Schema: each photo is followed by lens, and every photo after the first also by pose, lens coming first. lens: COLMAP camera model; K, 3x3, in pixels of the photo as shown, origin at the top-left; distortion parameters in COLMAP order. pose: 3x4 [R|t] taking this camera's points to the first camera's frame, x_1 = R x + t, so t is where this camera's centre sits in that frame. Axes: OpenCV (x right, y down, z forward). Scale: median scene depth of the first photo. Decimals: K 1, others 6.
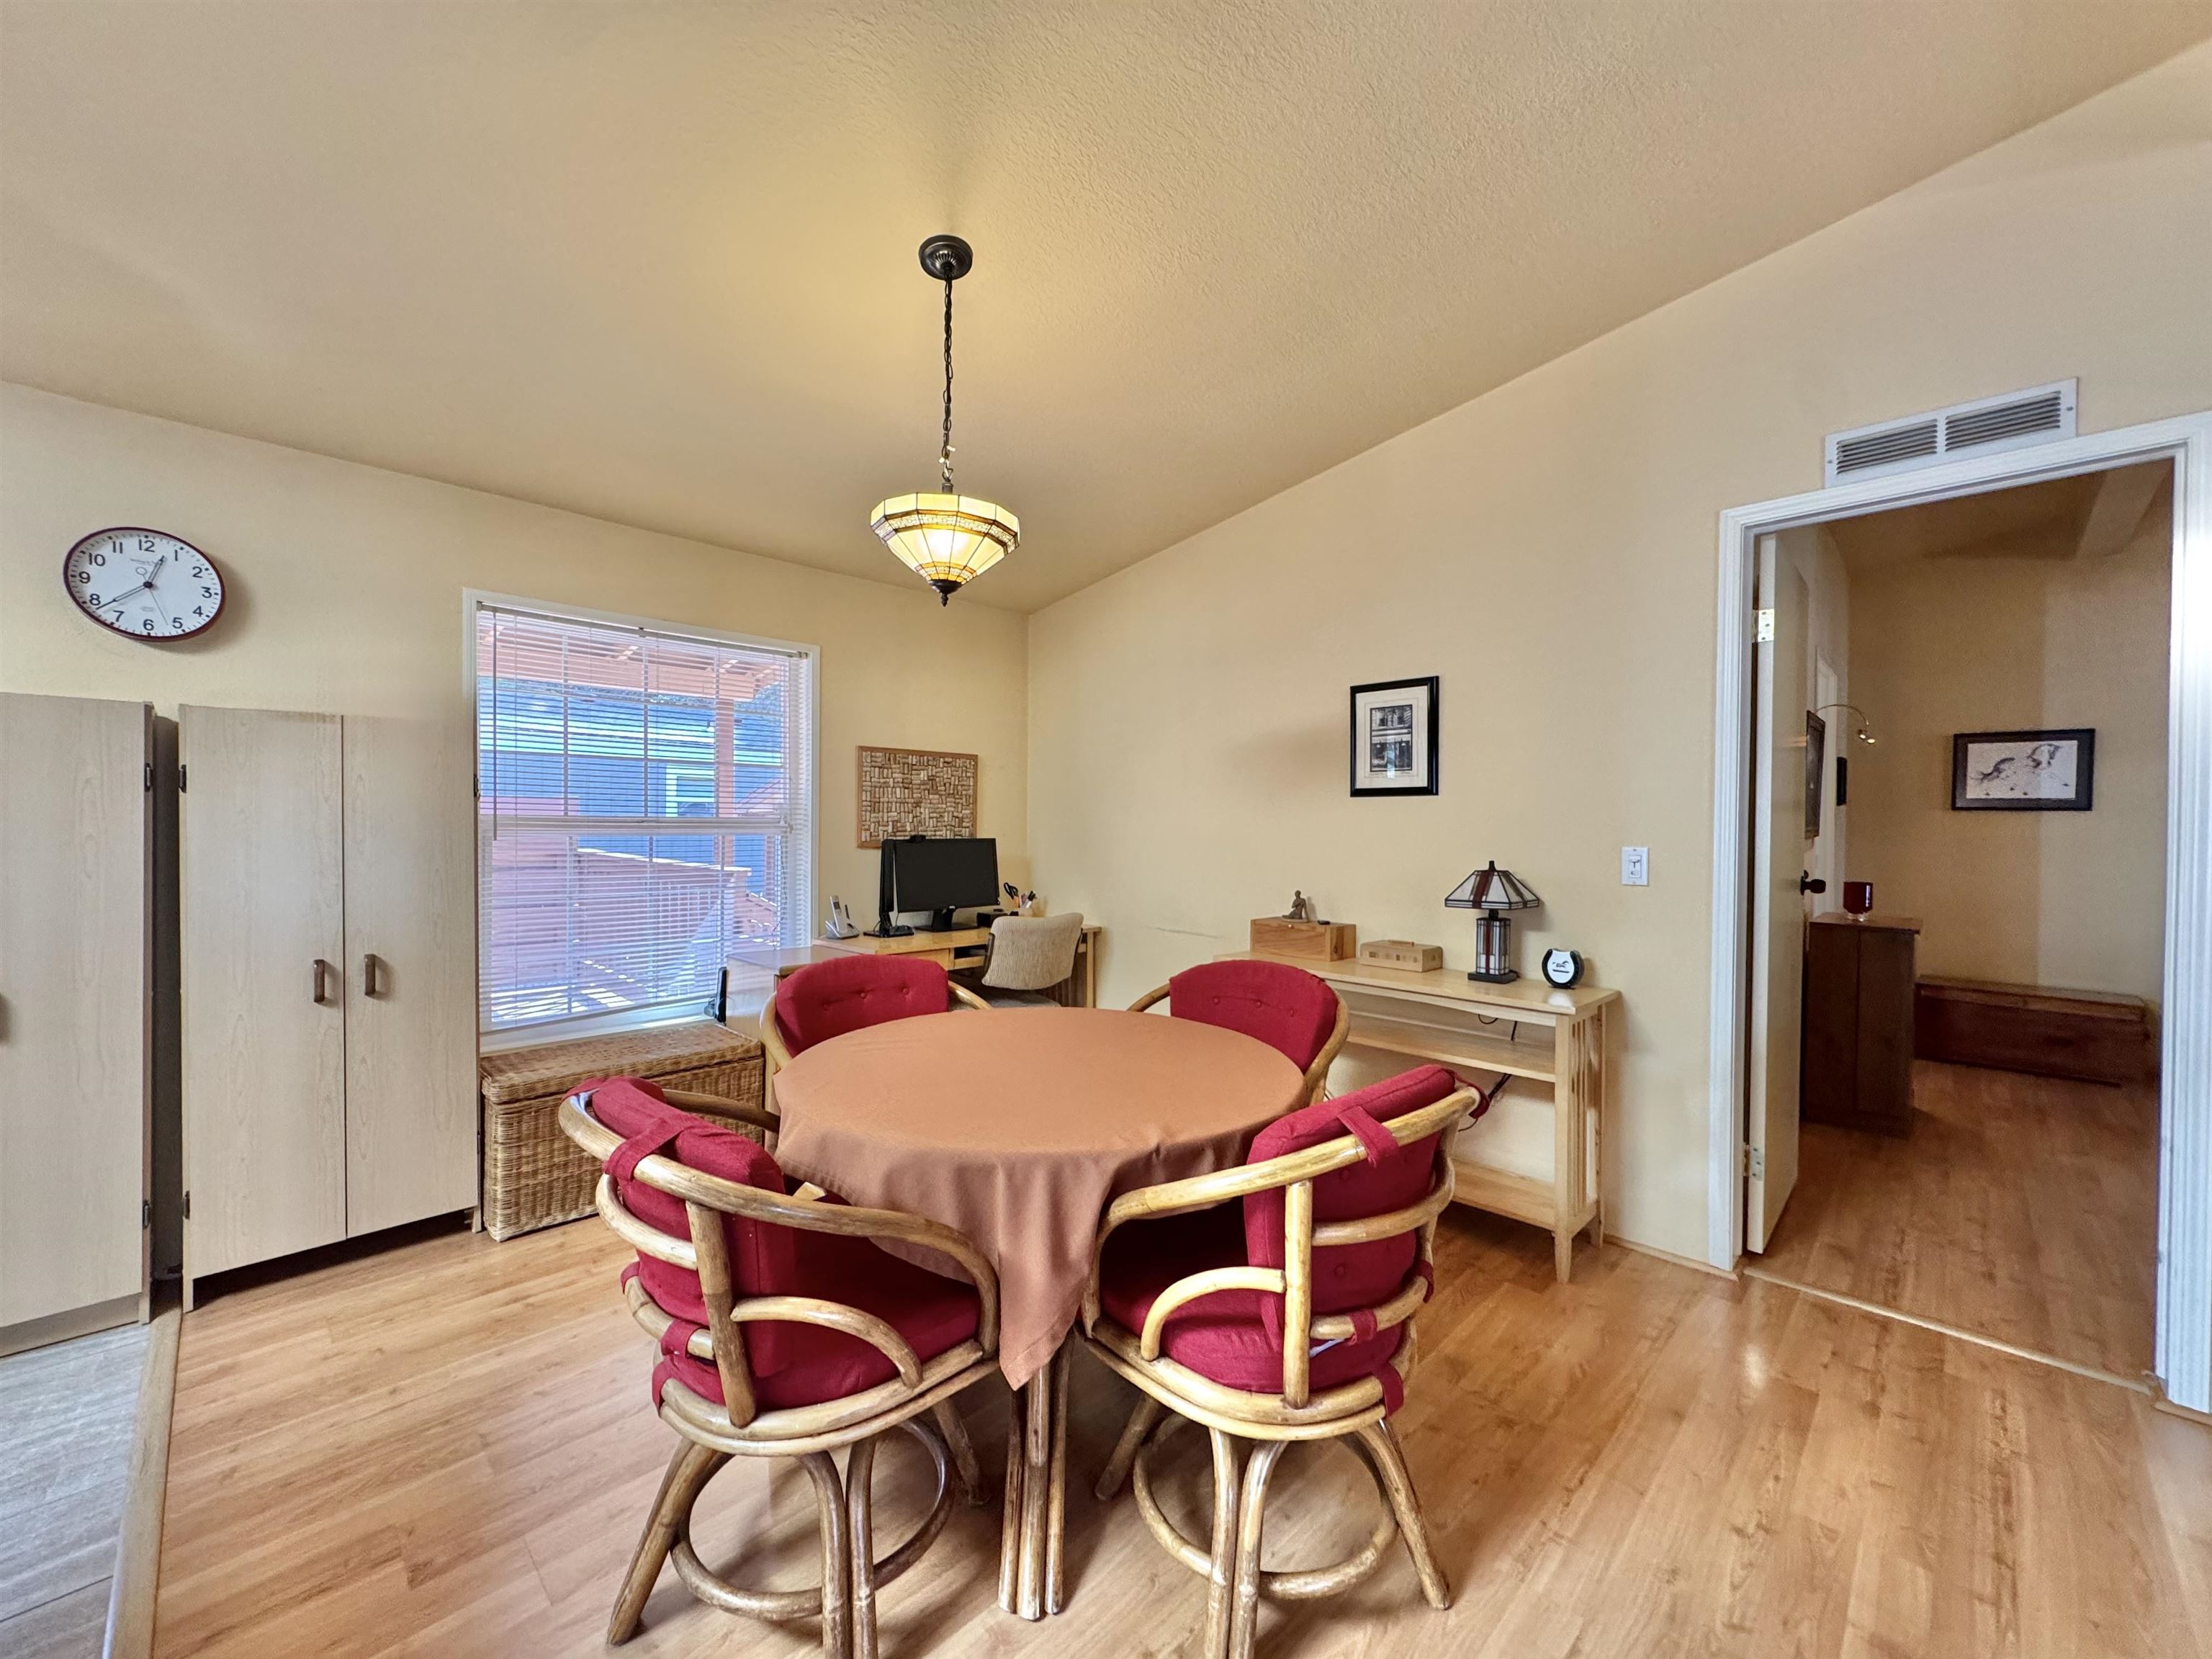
lens RADIAL K [[882.5, 0, 1105.9], [0, 882.5, 834.6], [0, 0, 1]] dist [-0.001819, -0.000117]
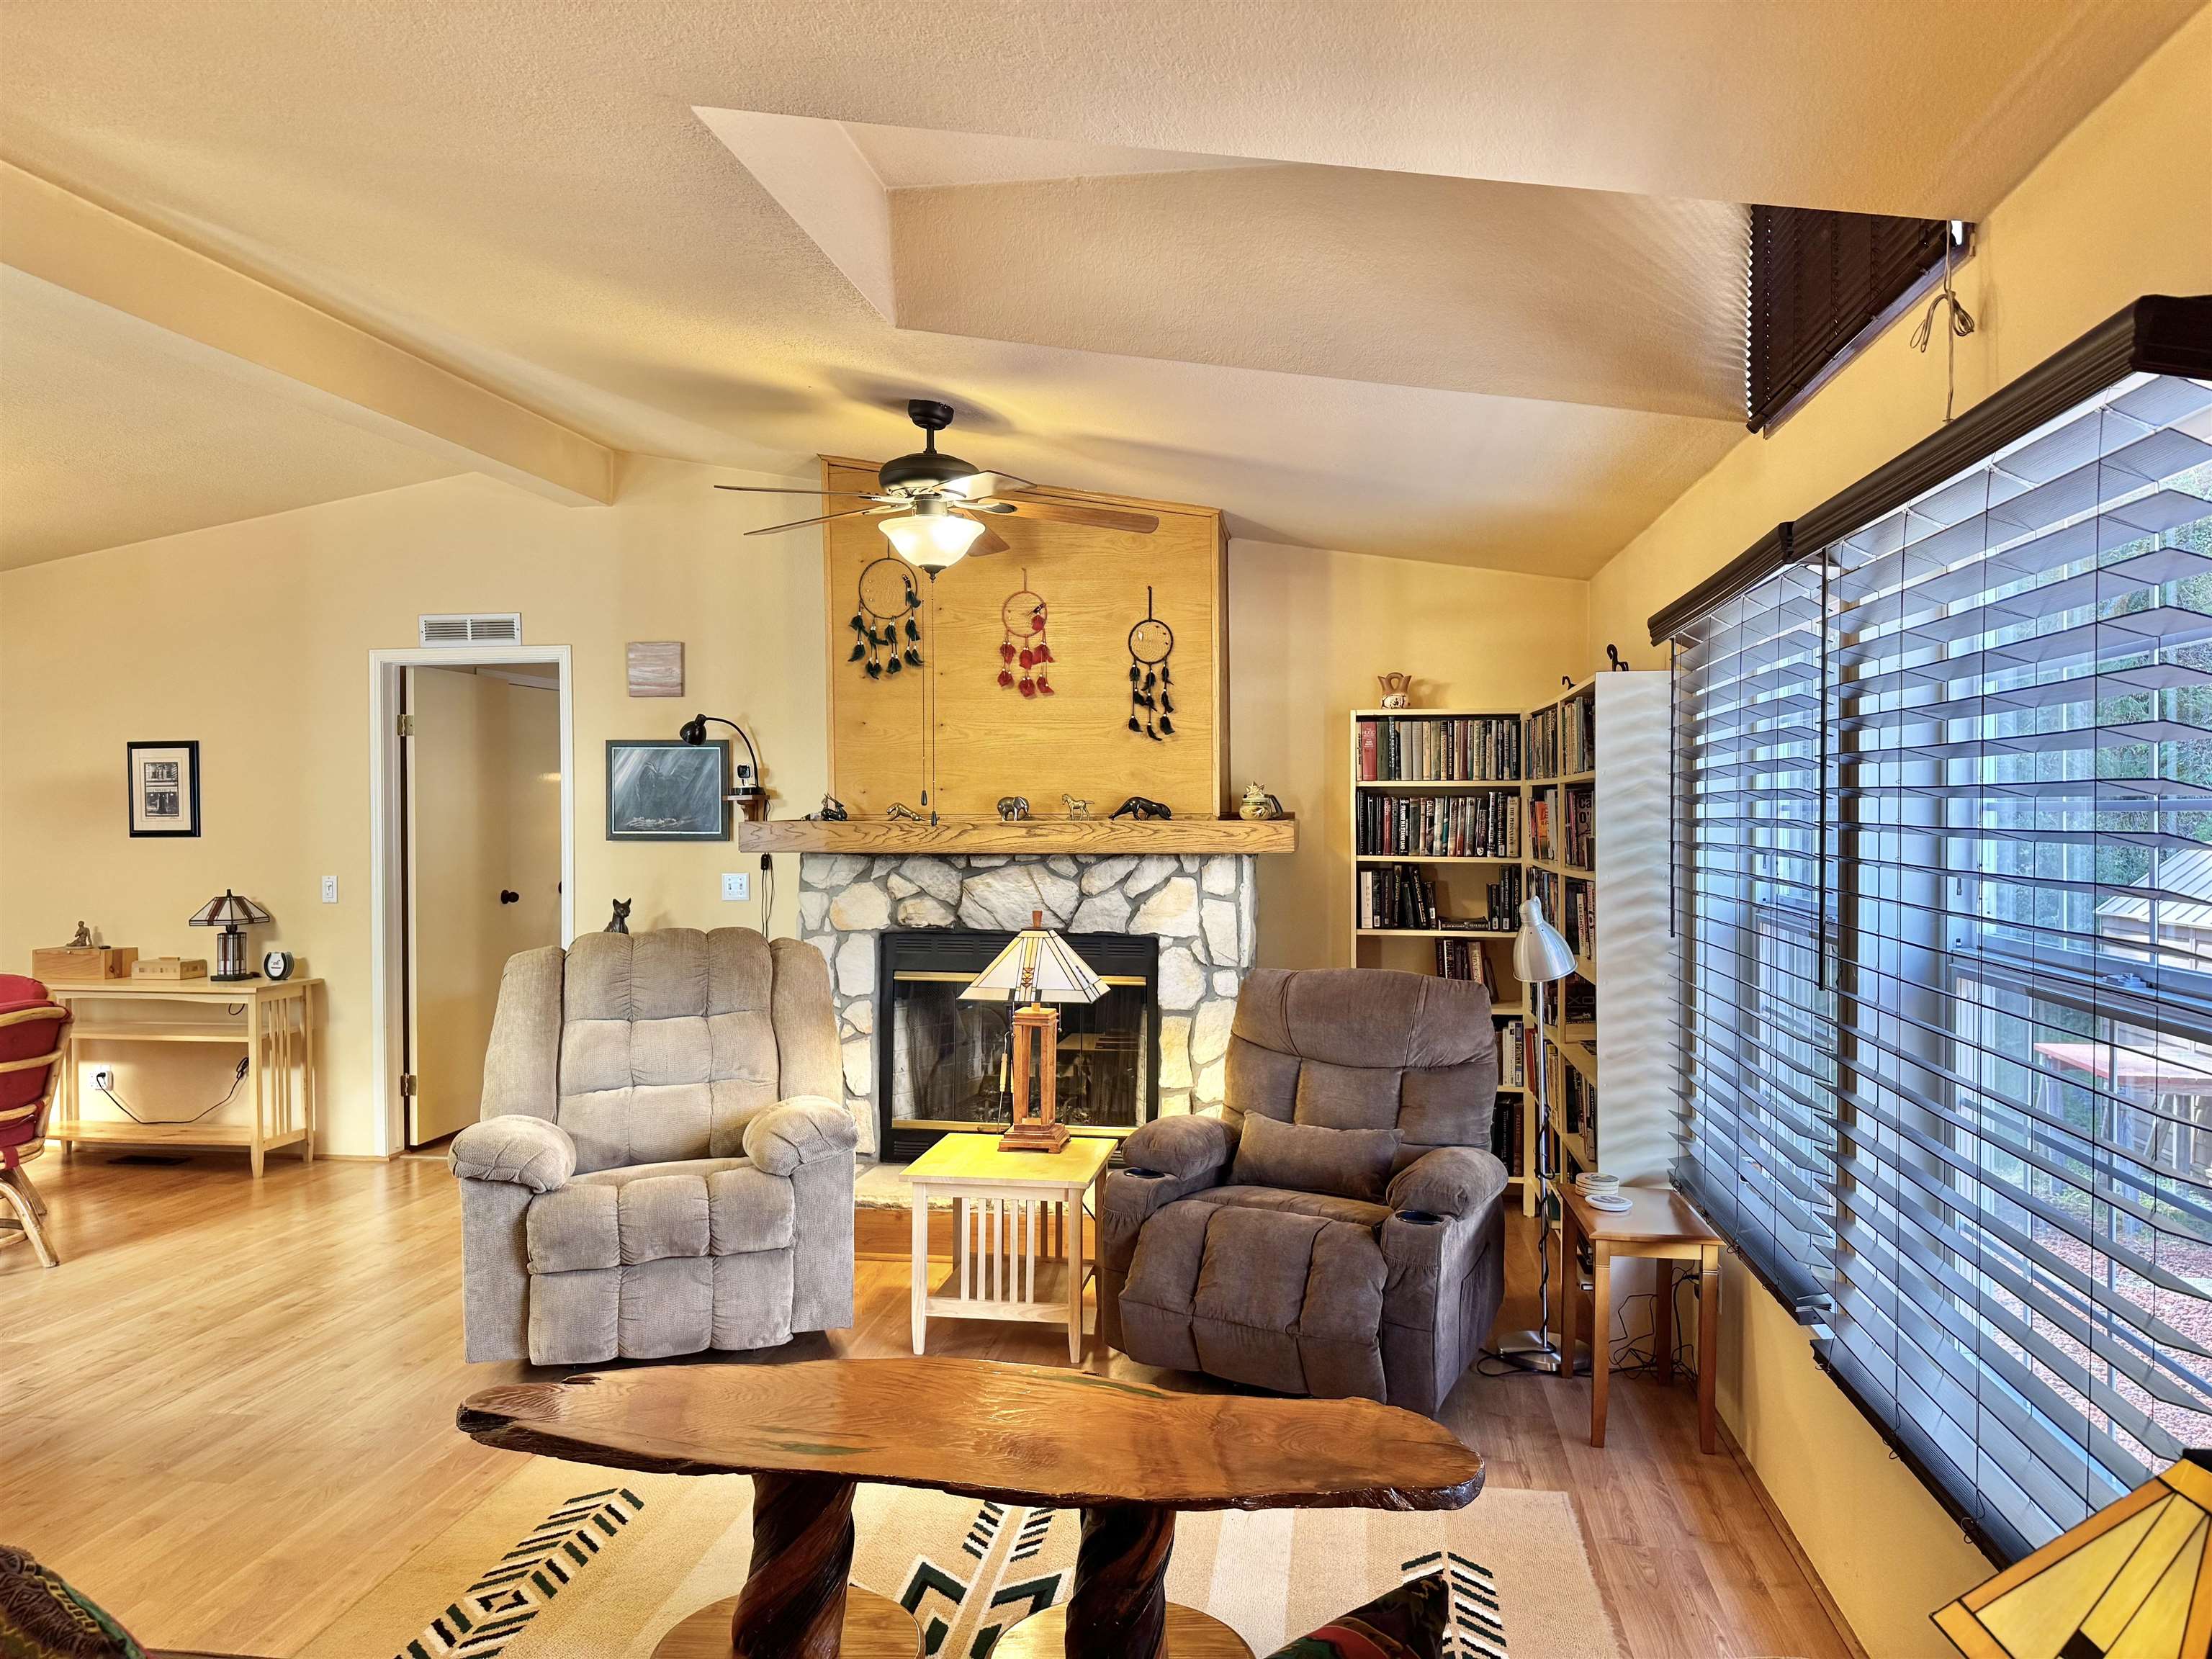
lens RADIAL K [[1544.0, 0, 1095.4], [0, 1544.0, 830.3], [0, 0, 1]] dist [0.083020, -0.077451]
pose [[0.810515, -0.017899, 0.585445, 0.102740], [0.016862, 0.999832, 0.007223, -0.048777], [-0.585475, 0.004018, 0.810680, -1.522835]]
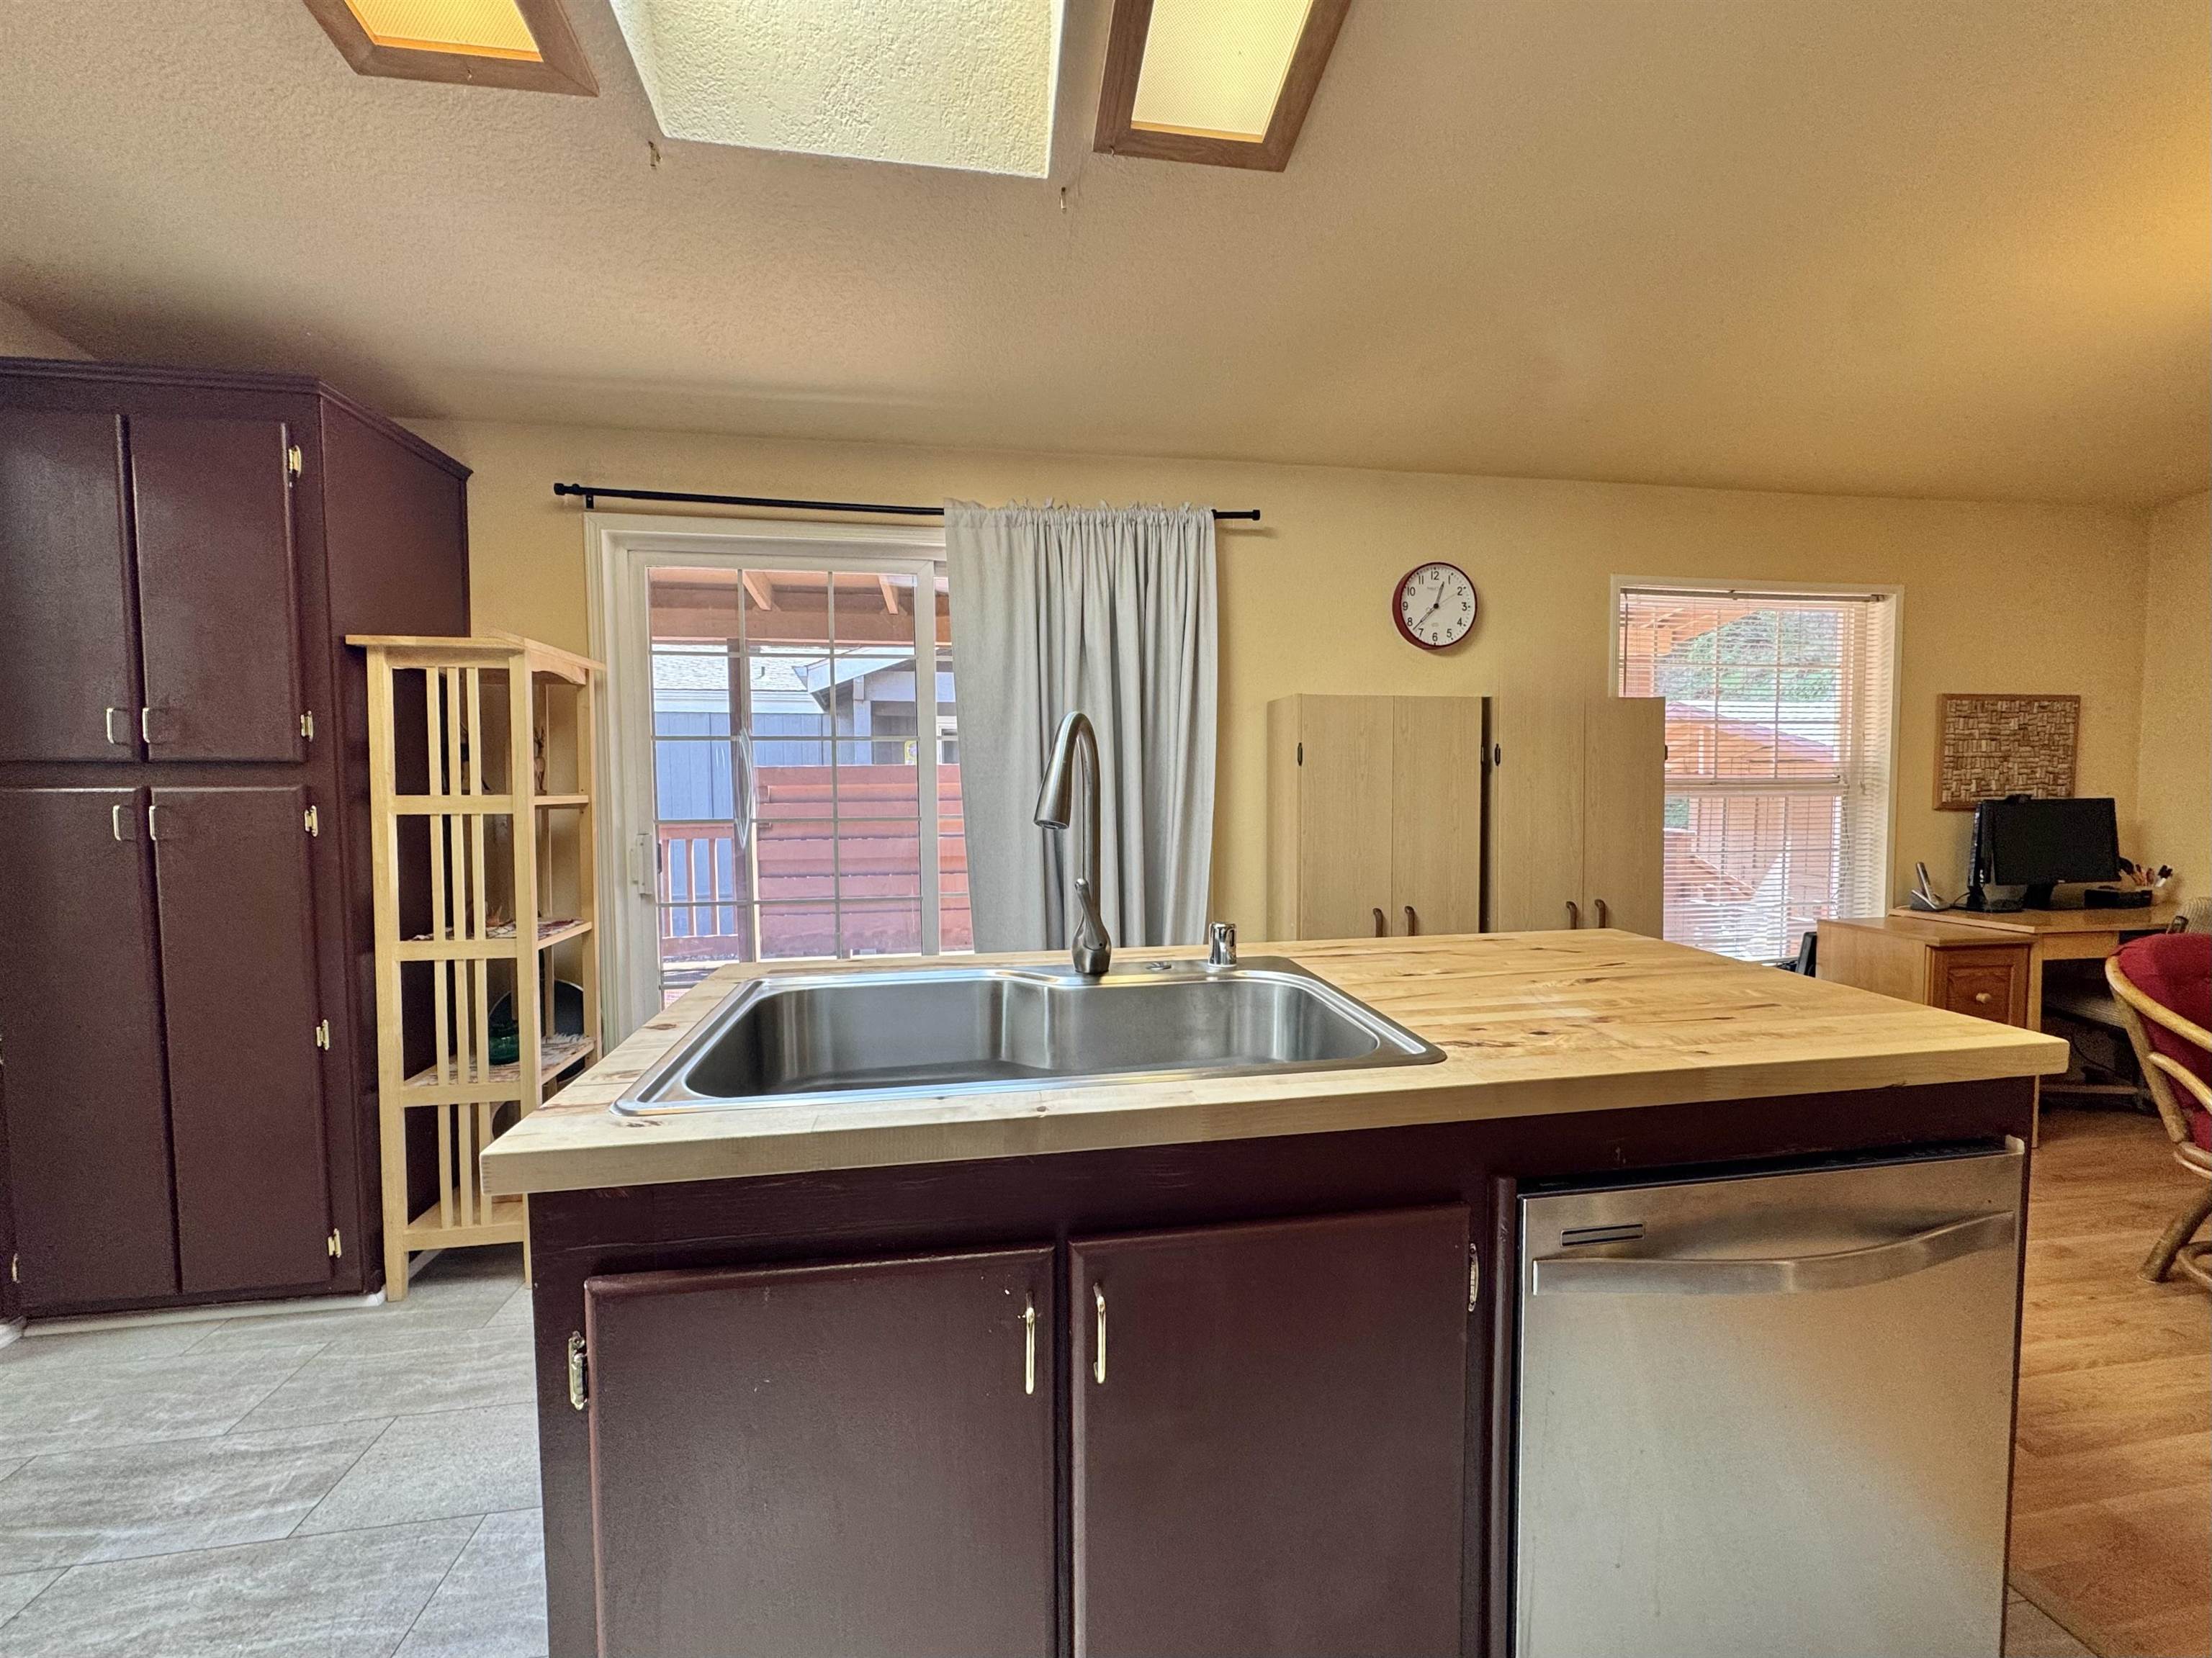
lens RADIAL K [[882.5, 0, 1109.3], [0, 882.5, 845.5], [0, 0, 1]] dist [-0.001819, -0.000117]
pose [[0.801746, 0.022487, -0.597241, -0.519313], [0.008049, 0.998795, 0.048411, 0.001568], [0.597610, -0.043621, 0.800599, -0.259387]]
